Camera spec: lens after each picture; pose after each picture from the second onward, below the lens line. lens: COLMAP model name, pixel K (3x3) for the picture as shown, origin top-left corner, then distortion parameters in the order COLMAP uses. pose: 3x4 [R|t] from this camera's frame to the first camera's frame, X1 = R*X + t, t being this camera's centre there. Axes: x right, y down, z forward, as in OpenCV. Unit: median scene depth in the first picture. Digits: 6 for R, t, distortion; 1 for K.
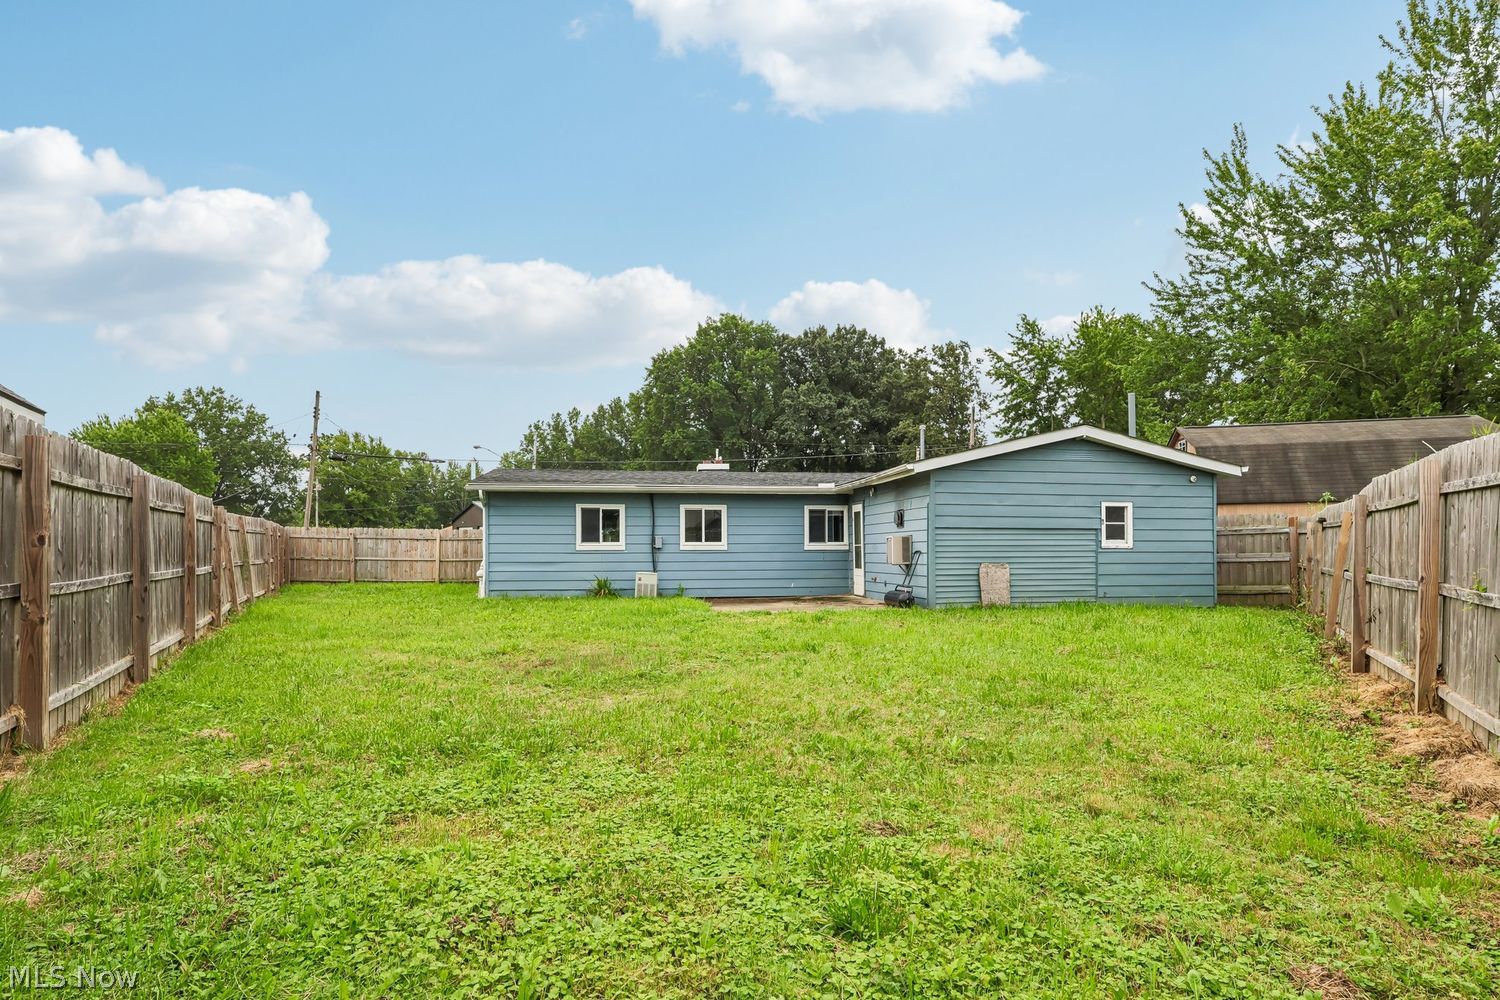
lens RADIAL K [[833.1, 0, 745.7], [0, 833.1, 528.6], [0, 0, 1]] dist [0.001098, 0.000011]
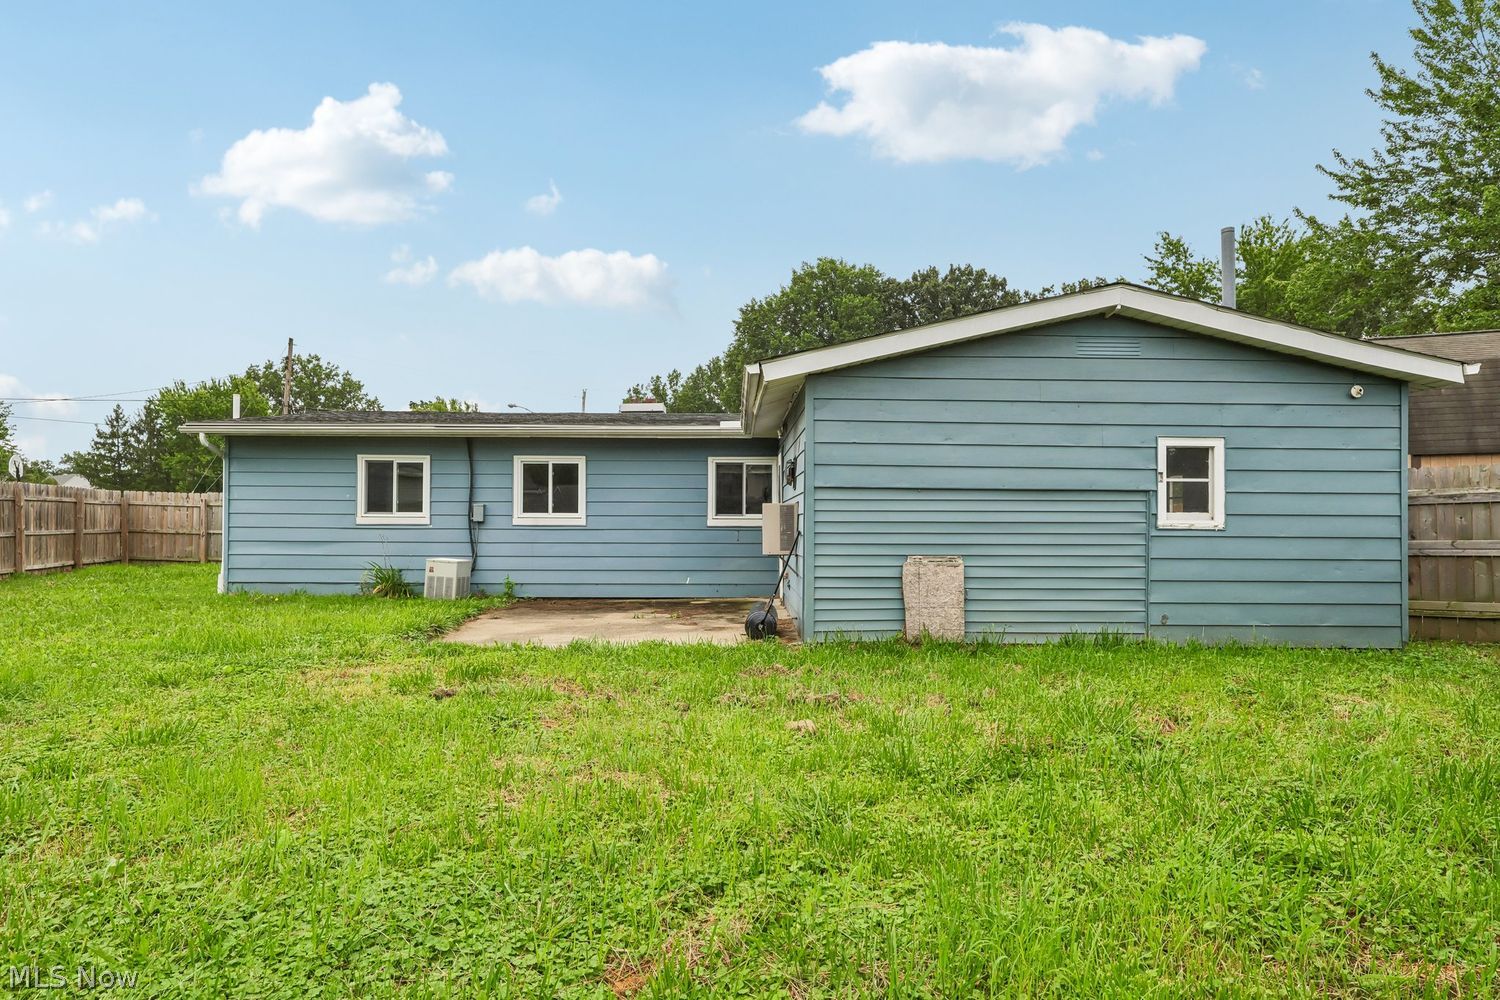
lens RADIAL K [[868.7, 0, 750.0], [0, 868.7, 500.0], [0, 0, 1]] dist [-0.001919, -0.000232]
pose [[0.988298, 0.003122, -0.152504, 0.100316], [-0.003058, 0.999995, 0.000655, 0.002442], [0.152505, -0.000181, 0.988303, 0.167894]]
